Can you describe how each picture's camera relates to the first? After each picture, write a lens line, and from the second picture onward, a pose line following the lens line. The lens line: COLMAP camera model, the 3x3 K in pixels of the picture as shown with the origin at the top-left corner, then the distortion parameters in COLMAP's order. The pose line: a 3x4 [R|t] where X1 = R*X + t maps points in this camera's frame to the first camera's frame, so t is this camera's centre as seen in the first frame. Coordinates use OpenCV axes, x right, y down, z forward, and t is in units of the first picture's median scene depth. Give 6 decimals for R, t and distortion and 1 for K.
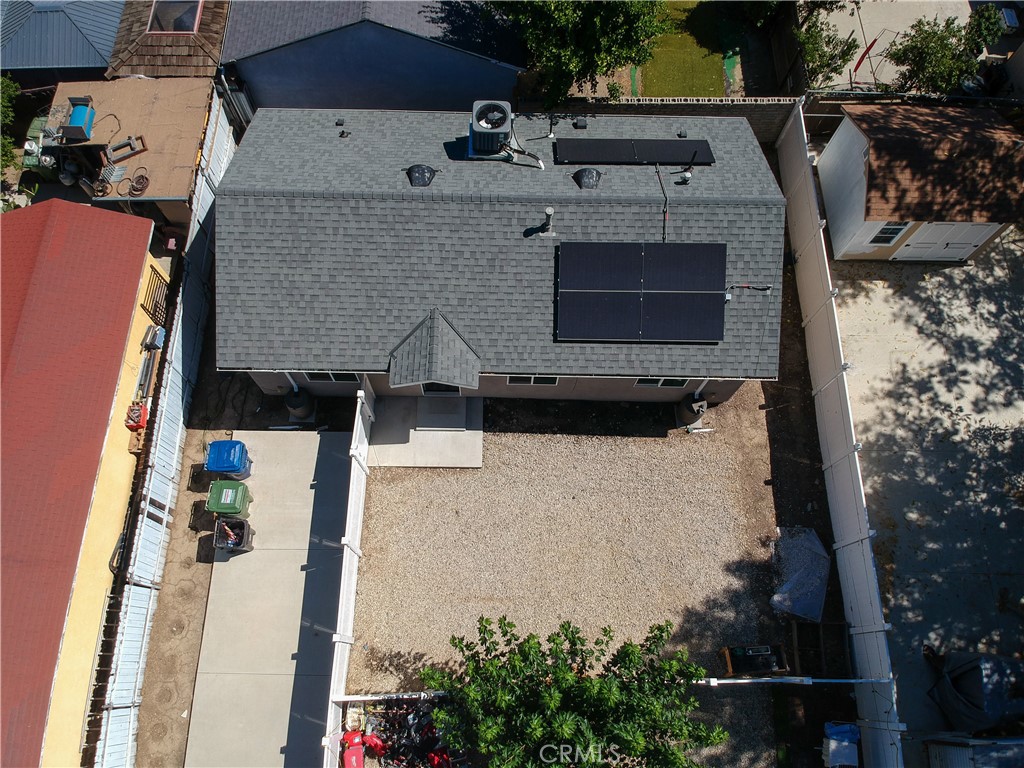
lens RADIAL K [[757.2, 0, 513.7], [0, 757.2, 384.6], [0, 0, 1]] dist [-0.021480, -0.025593]
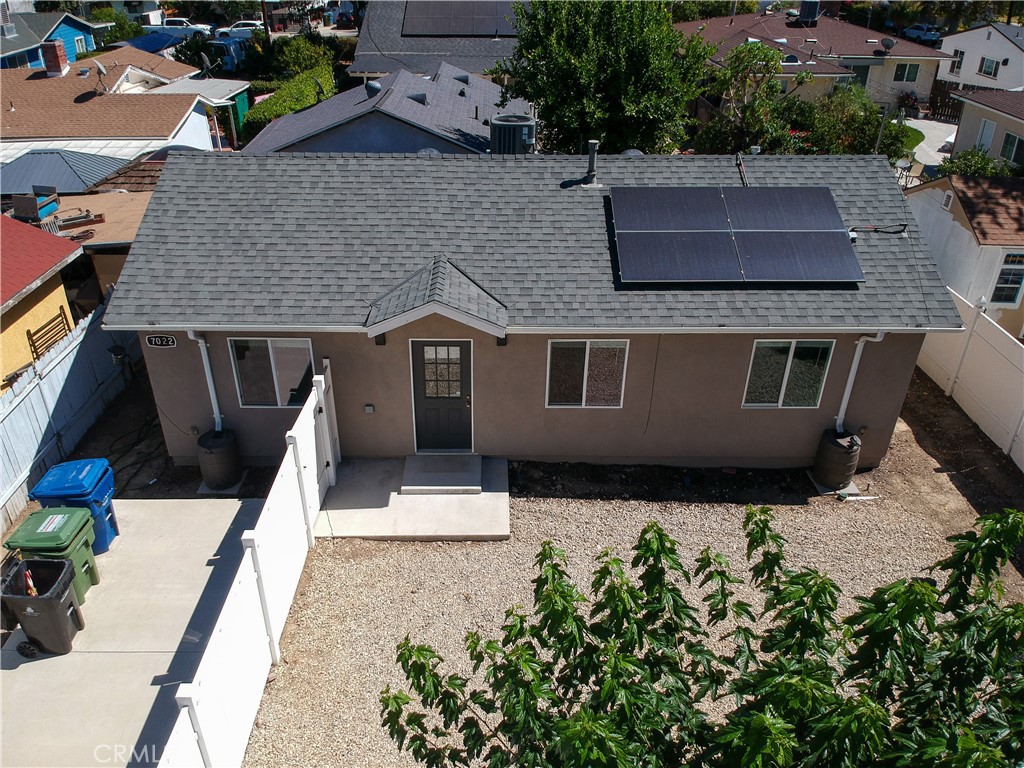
lens RADIAL K [[757.2, 0, 503.6], [0, 757.2, 381.3], [0, 0, 1]] dist [-0.021480, -0.025593]
pose [[0.999675, -0.025105, 0.004485, -0.052180], [0.022280, 0.774166, -0.632591, 0.432214], [0.012409, 0.632485, 0.774473, 0.533207]]
